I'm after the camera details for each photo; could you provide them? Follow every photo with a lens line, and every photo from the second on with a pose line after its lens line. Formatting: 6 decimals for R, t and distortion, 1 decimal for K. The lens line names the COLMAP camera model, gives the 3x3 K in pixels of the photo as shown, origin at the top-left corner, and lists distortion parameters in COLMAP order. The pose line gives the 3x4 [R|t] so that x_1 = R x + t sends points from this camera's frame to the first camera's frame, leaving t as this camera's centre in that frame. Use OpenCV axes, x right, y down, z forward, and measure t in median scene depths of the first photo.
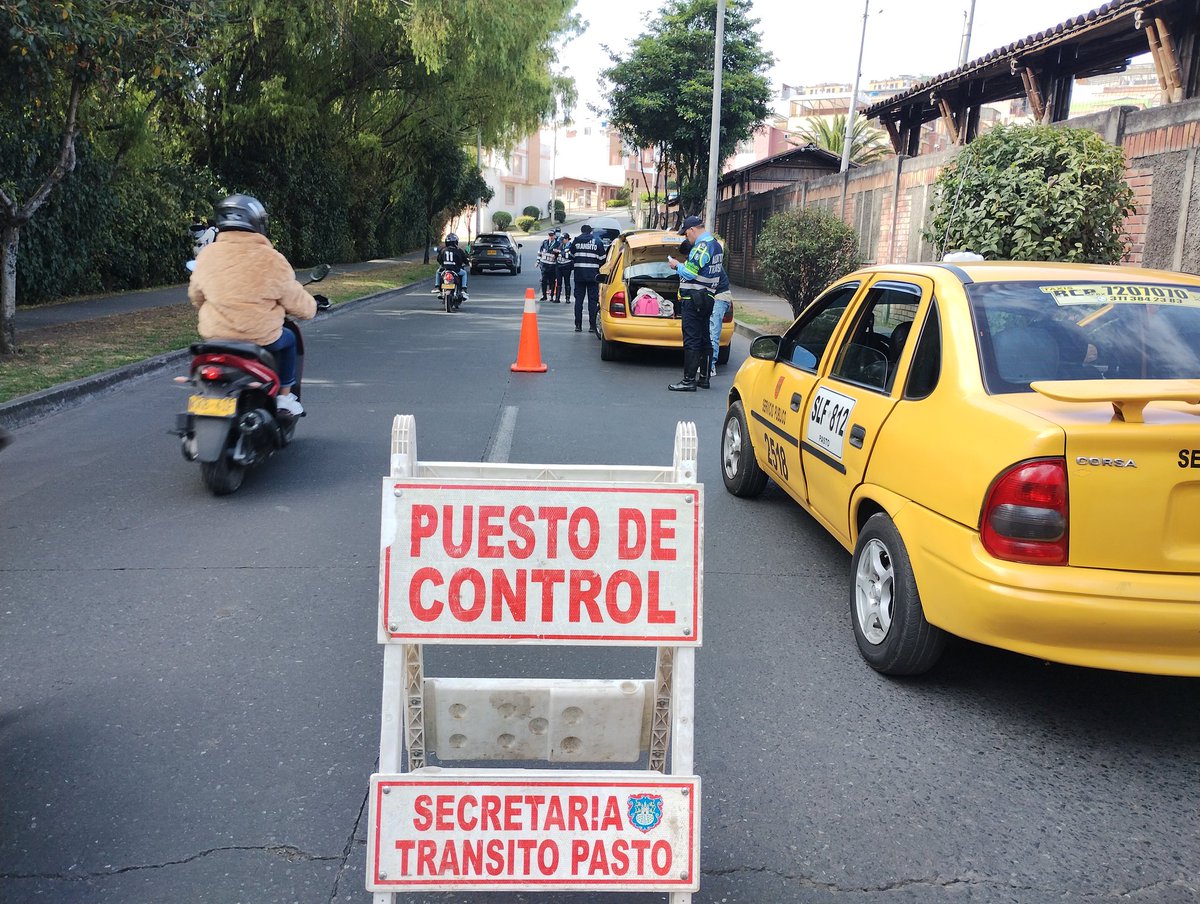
lens RADIAL K [[892.7, 0, 600.0], [0, 892.7, 452.0], [0, 0, 1]] dist [0.005816, 0.000404]
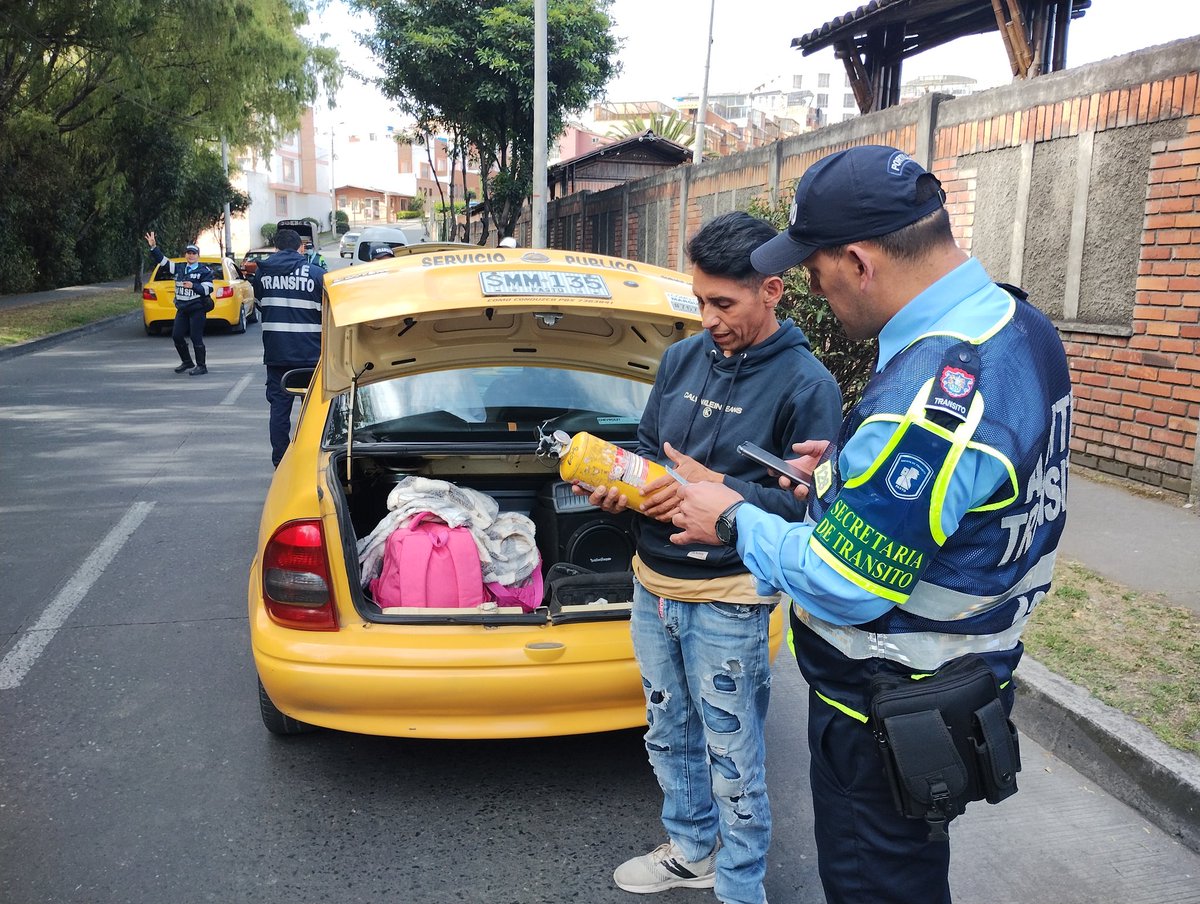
lens RADIAL K [[982.6, 0, 600.0], [0, 982.6, 452.0], [0, 0, 1]] dist [0.006905, -0.000361]
pose [[0.979021, -0.049156, 0.197740, 0.011116], [0.056004, 0.998004, -0.029182, -0.043931], [-0.195911, 0.039644, 0.979820, 0.177543]]
